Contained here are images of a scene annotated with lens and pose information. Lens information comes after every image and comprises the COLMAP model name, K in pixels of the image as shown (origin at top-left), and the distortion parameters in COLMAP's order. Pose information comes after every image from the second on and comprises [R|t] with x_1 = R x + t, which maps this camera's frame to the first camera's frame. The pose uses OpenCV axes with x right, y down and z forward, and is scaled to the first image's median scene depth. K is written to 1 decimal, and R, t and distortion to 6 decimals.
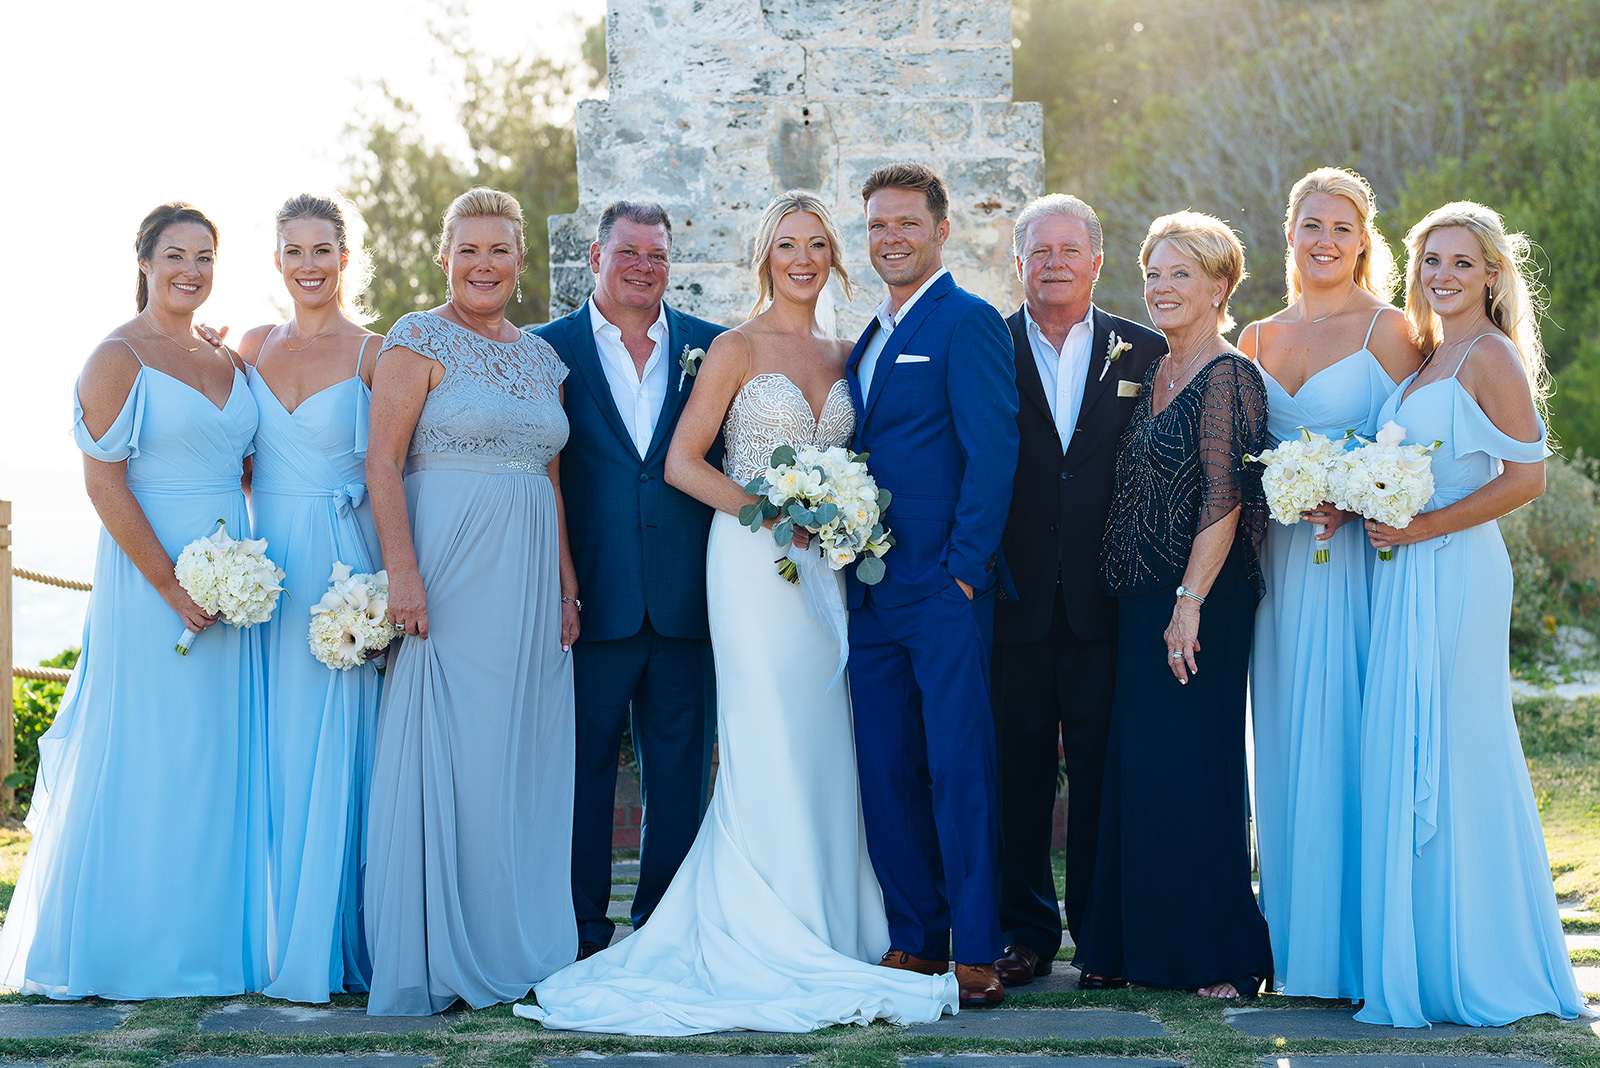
lens RADIAL K [[4065.9, 0, 794.4], [0, 4065.9, 535.7], [0, 0, 1]] dist [0.039350, 0.000000]
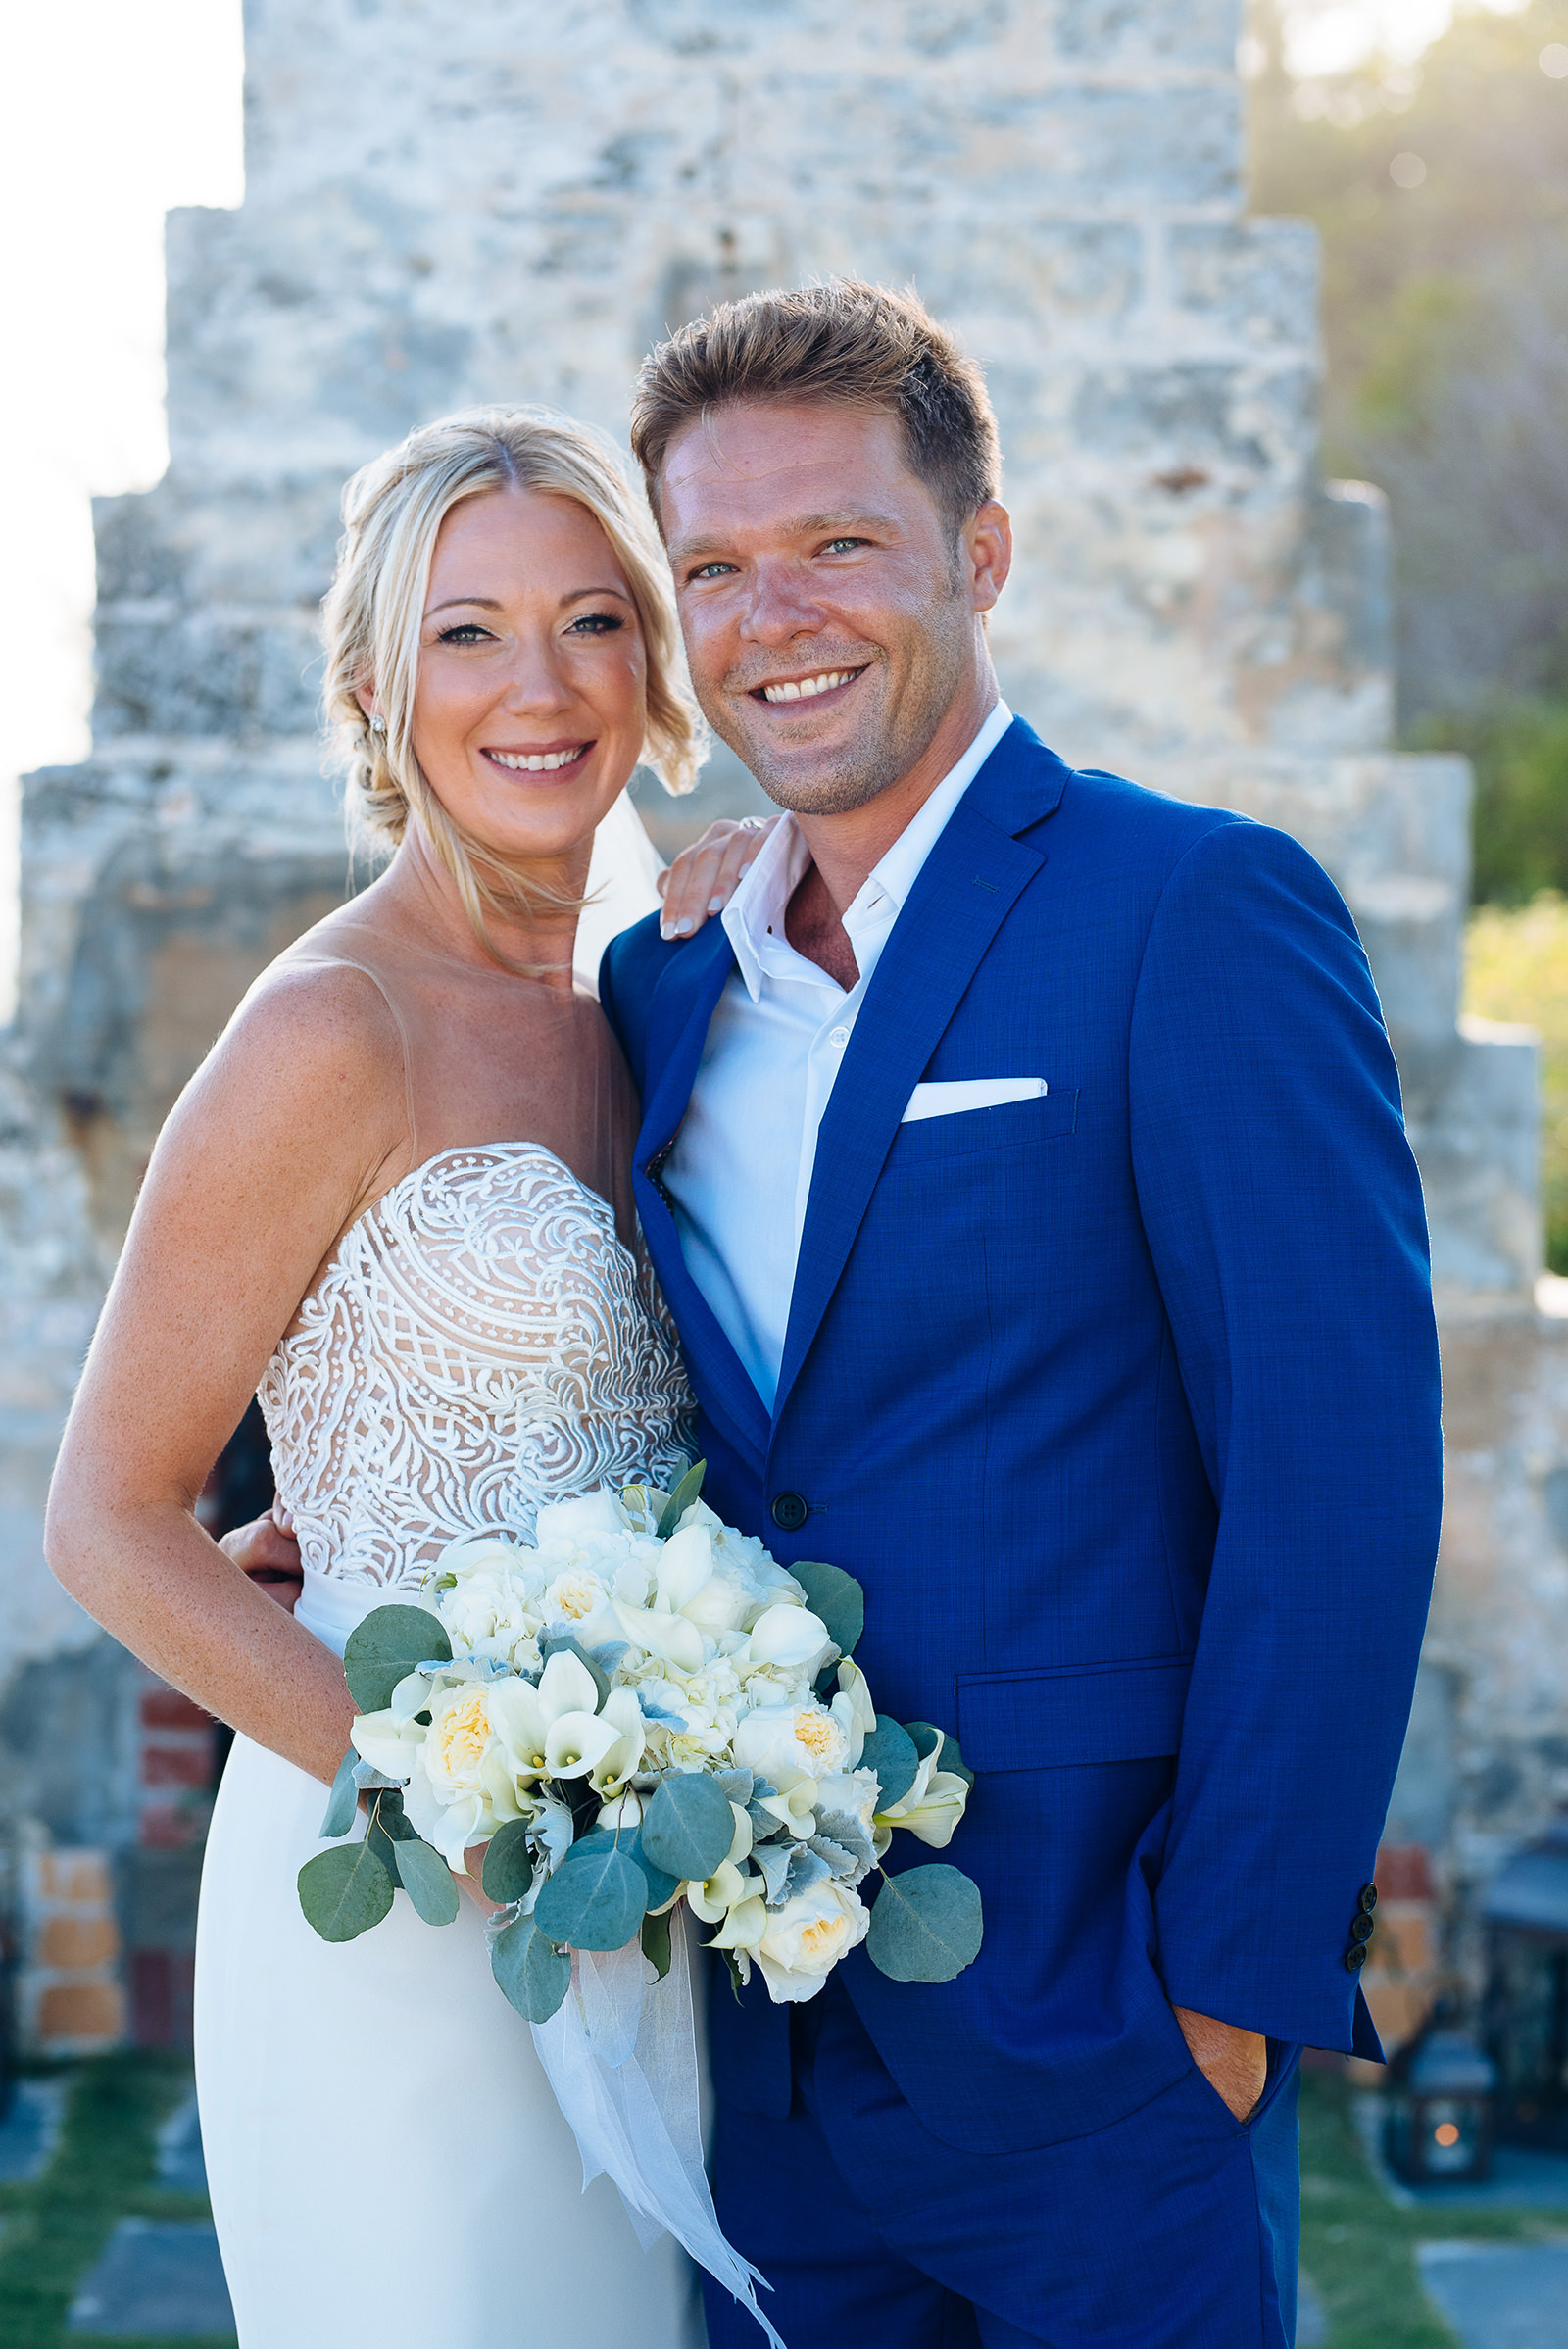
lens RADIAL K [[5308.1, 0, 691.6], [0, 5308.1, 1130.7], [0, 0, 1]] dist [-0.023263, 0.000000]
pose [[0.999539, 0.017701, -0.024686, 0.013805], [-0.016615, 0.998915, 0.043500, -0.039111], [0.025429, -0.043070, 0.998748, 0.475266]]
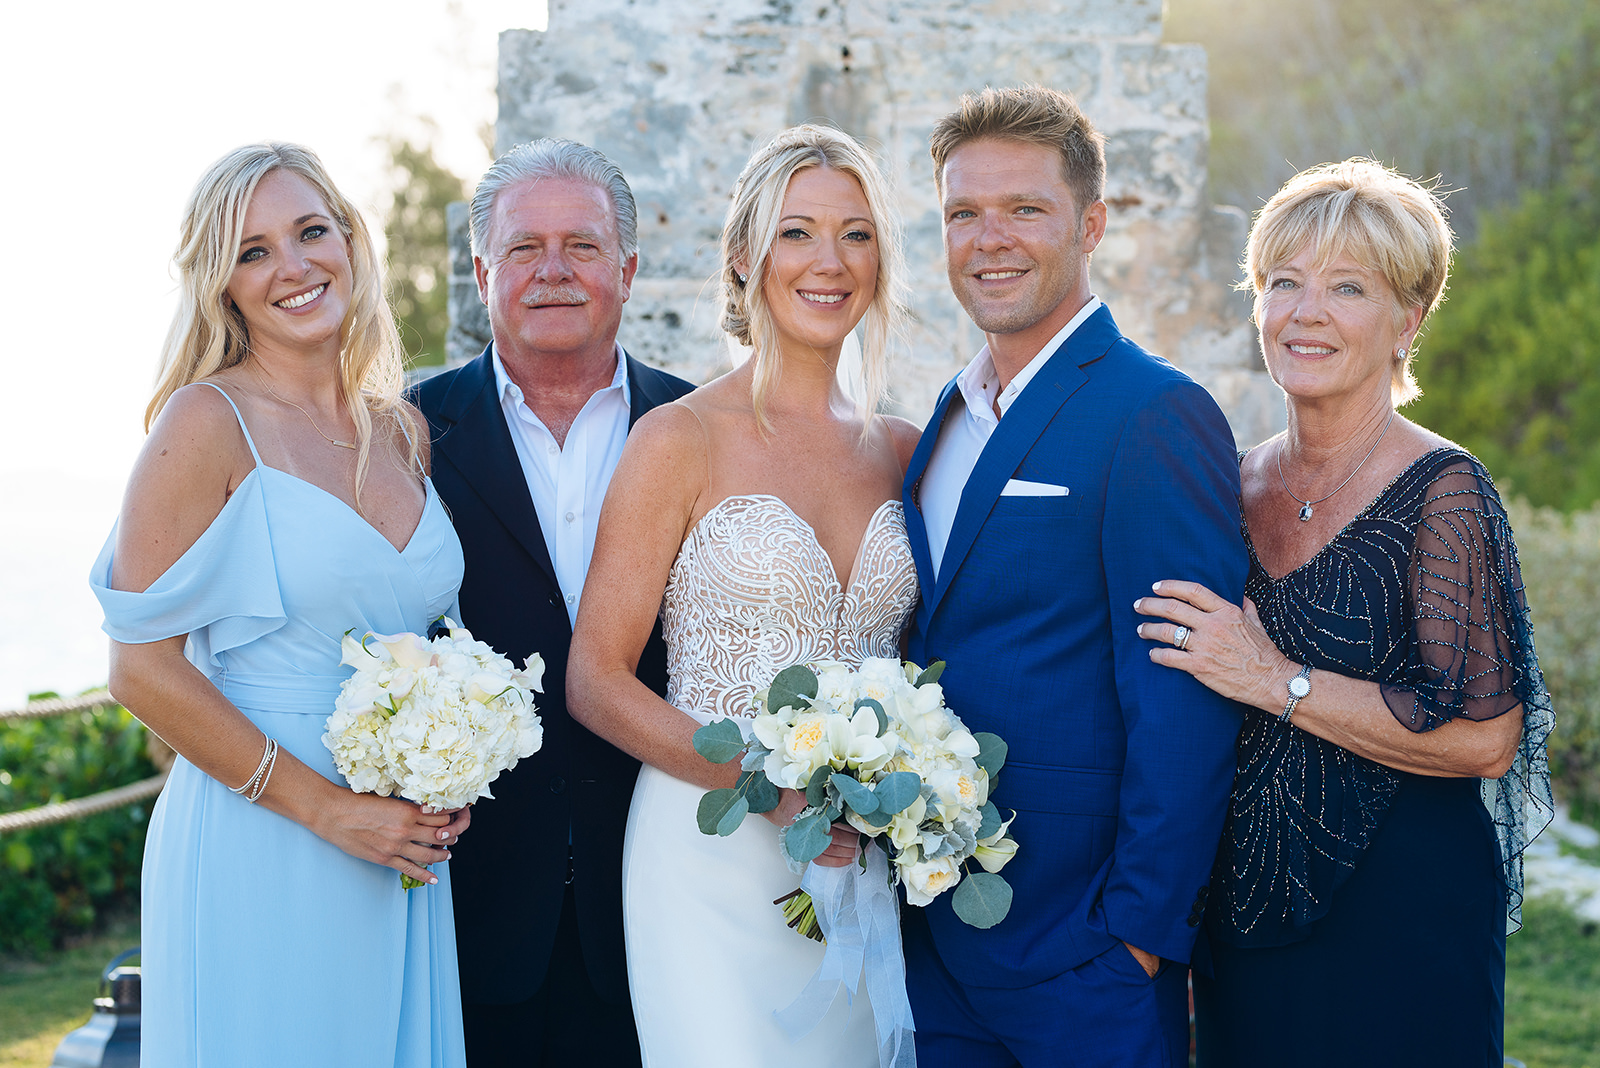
lens RADIAL K [[3921.3, 0, 771.0], [0, 3921.3, 572.1], [0, 0, 1]] dist [0.016973, 0.000000]
pose [[0.999692, 0.021224, -0.012879, 0.000722], [-0.021162, 0.999764, 0.004893, -0.023549], [0.012980, -0.004619, 0.999905, 0.369499]]
